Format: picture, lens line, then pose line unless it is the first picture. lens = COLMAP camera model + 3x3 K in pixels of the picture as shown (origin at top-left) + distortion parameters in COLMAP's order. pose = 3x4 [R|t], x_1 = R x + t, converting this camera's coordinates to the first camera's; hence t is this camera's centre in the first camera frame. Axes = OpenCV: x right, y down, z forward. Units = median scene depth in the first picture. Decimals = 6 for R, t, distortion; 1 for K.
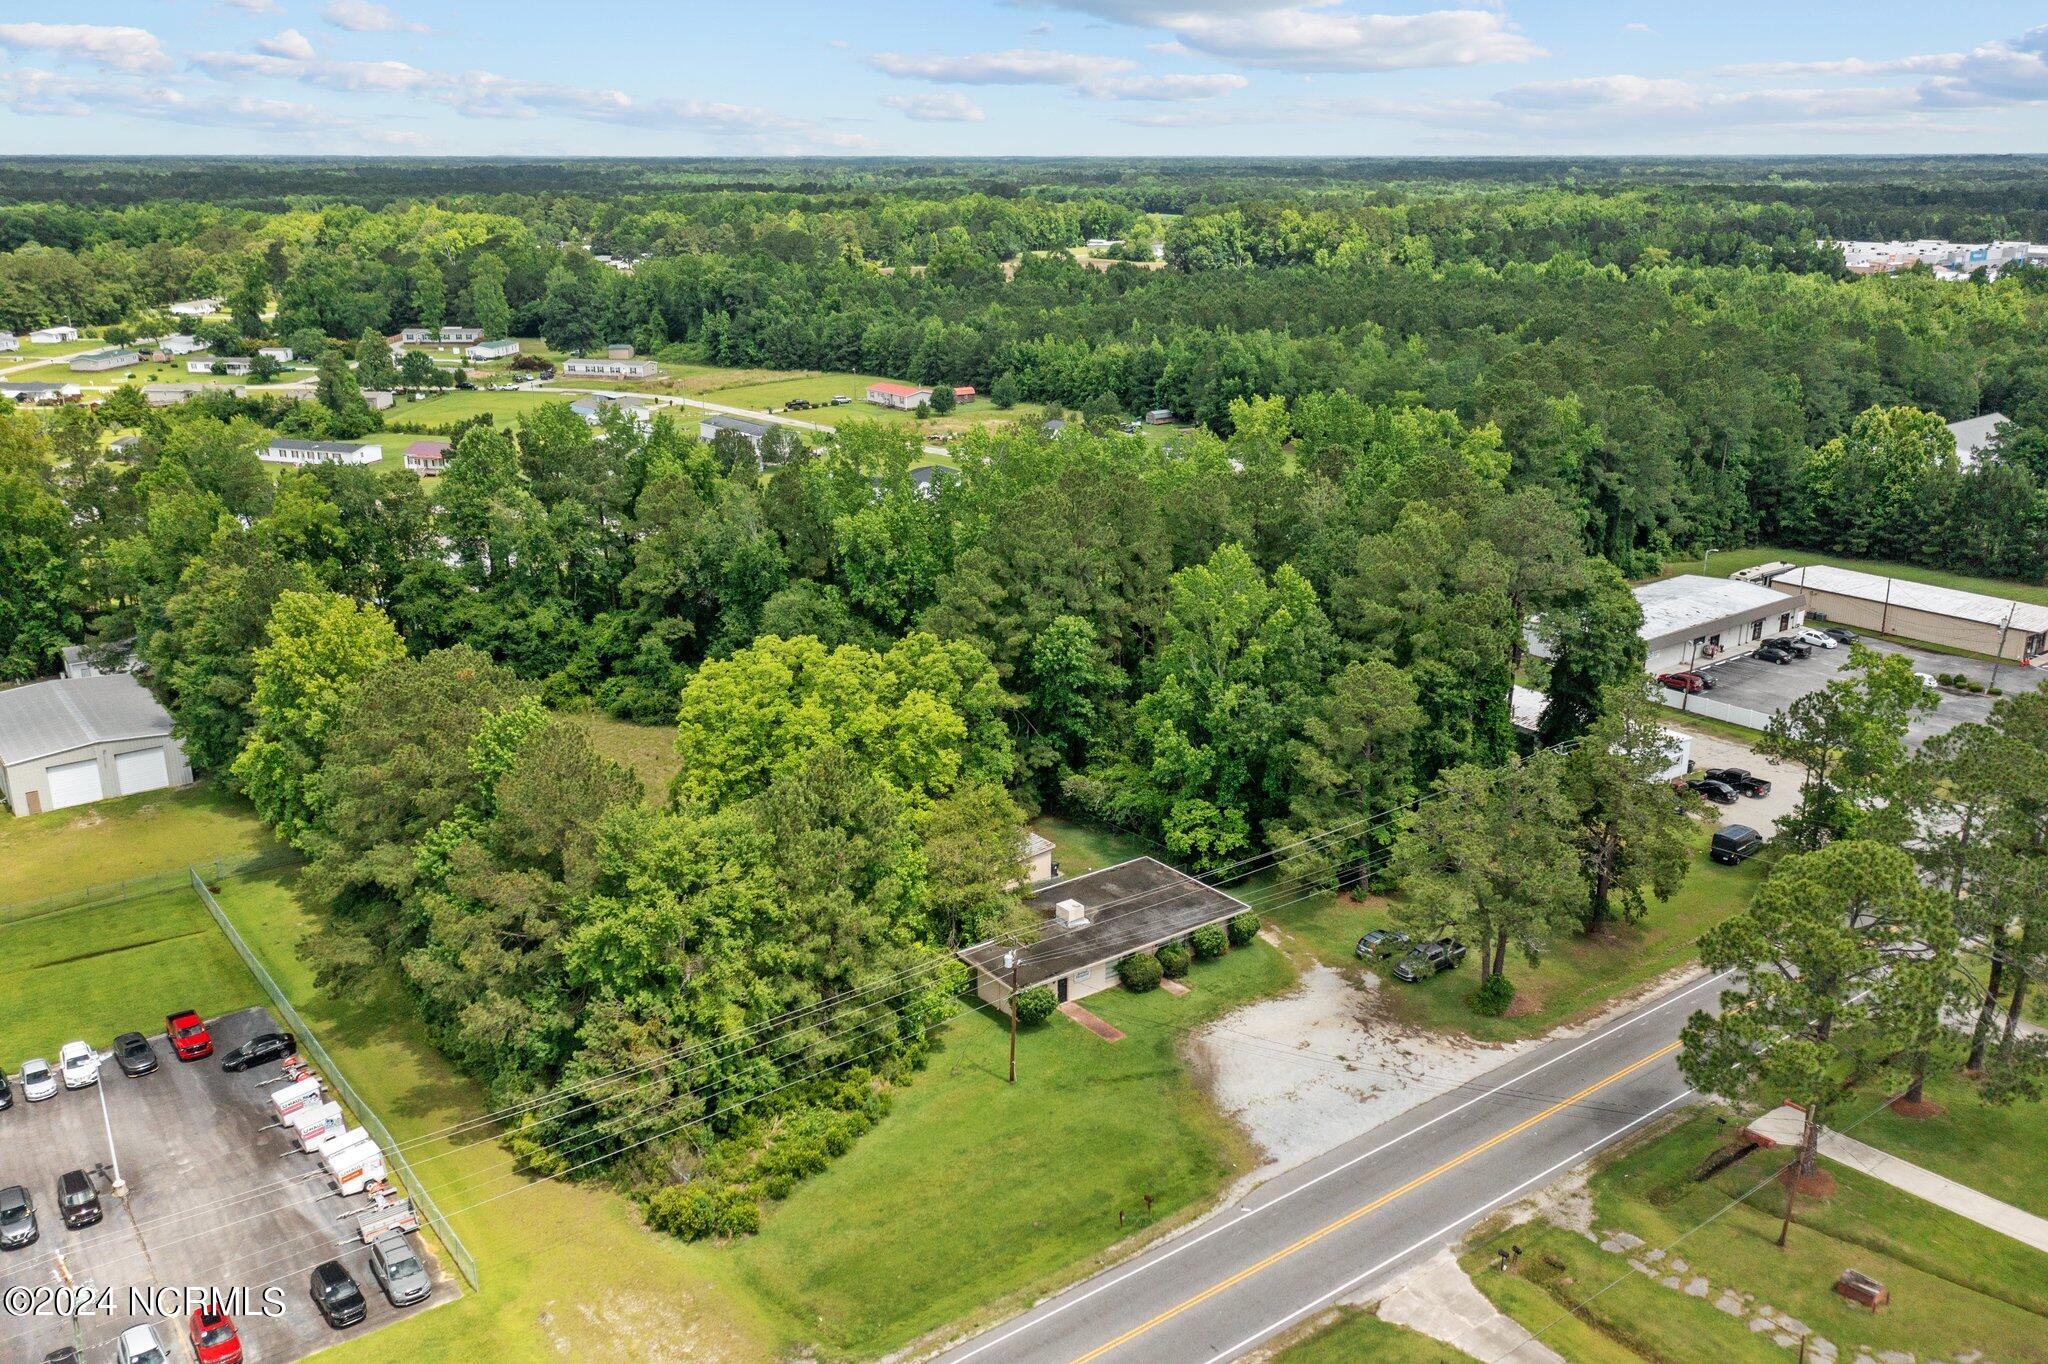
lens RADIAL K [[1683.5, 0, 1024.0], [0, 1683.5, 682.0], [0, 0, 1]] dist [0.002180, -0.002461]
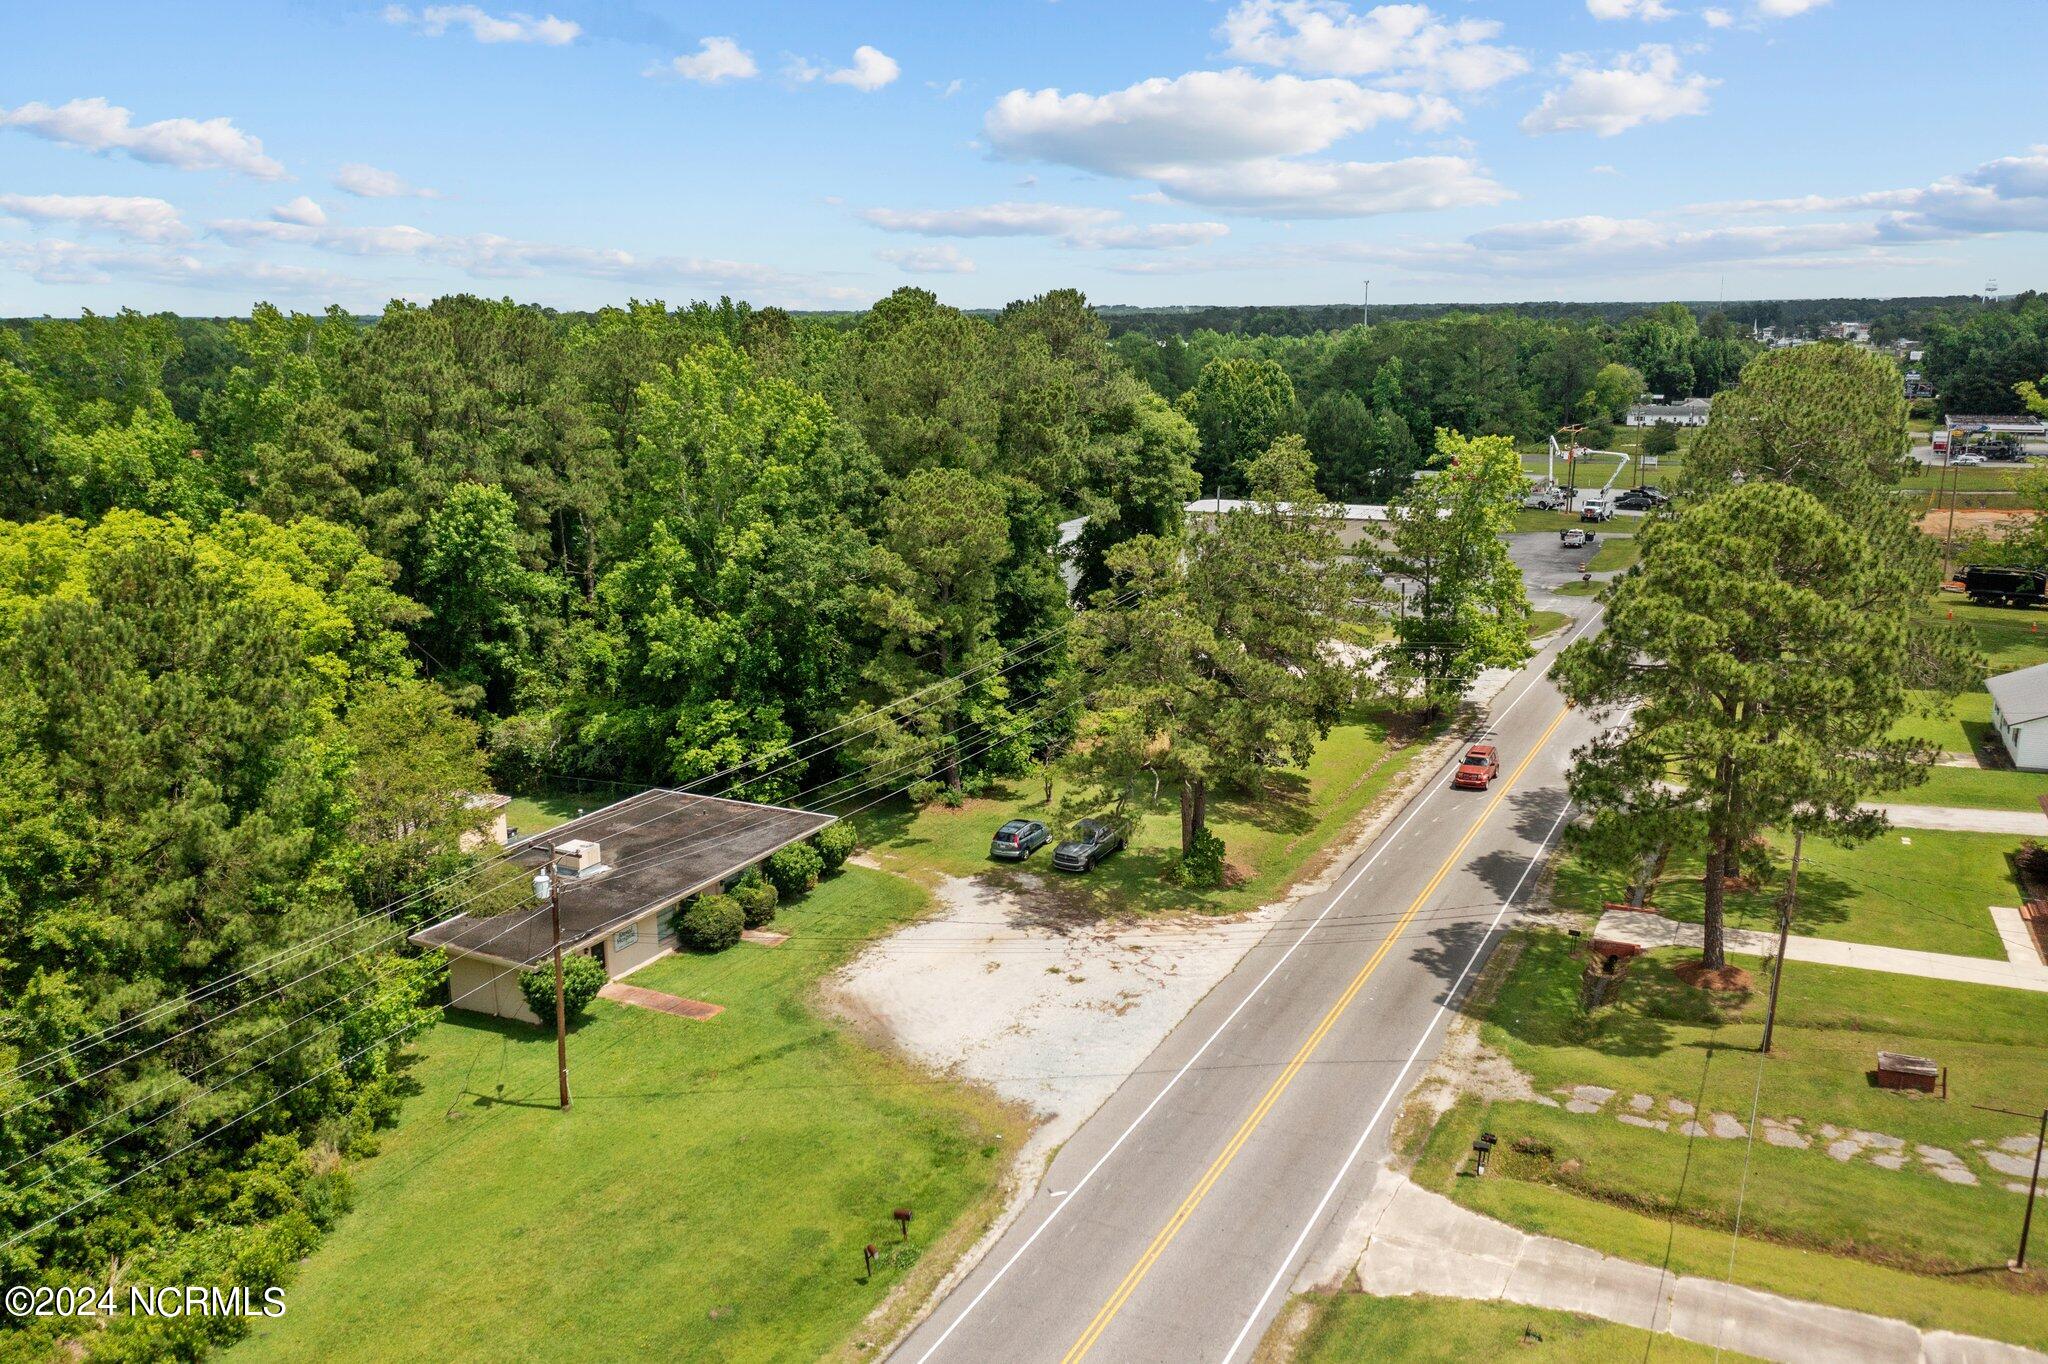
lens RADIAL K [[1635.2, 0, 1024.0], [0, 1635.2, 682.0], [0, 0, 1]] dist [-0.000061, -0.007698]
pose [[0.898080, -0.106883, 0.426647, -0.085645], [0.142932, 0.988297, -0.053280, 0.141092], [-0.415960, 0.108831, 0.902847, 0.401578]]
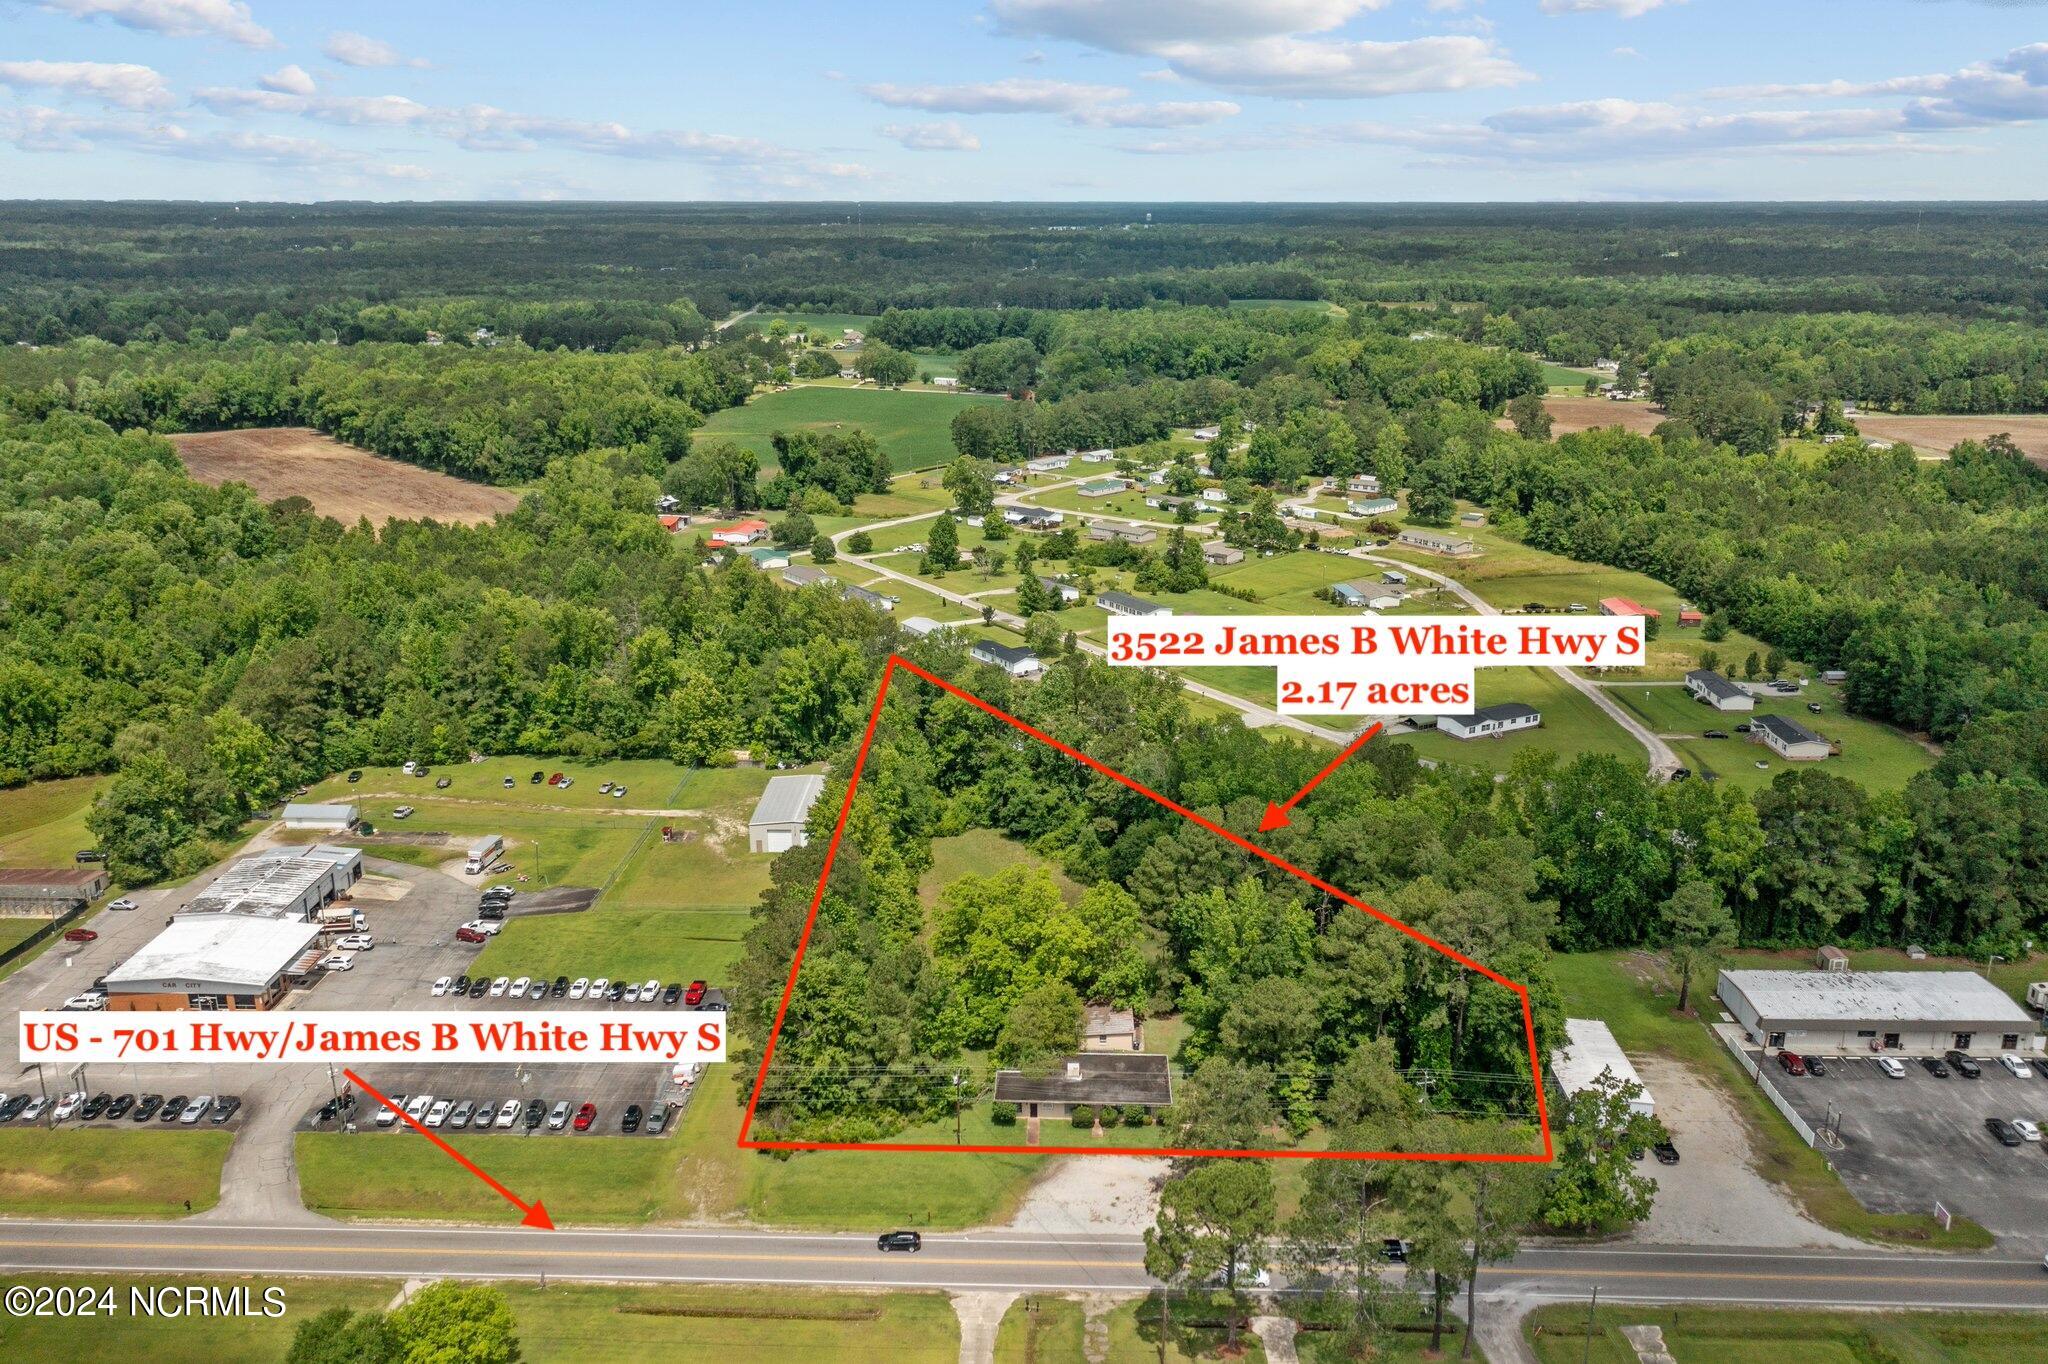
lens RADIAL K [[1635.2, 0, 1024.0], [0, 1635.2, 682.0], [0, 0, 1]] dist [-0.000061, -0.007698]
pose [[0.781076, 0.180424, -0.597802, 1.022616], [-0.190423, 0.980569, 0.047145, -0.362199], [0.594692, 0.077011, 0.800257, -0.458059]]
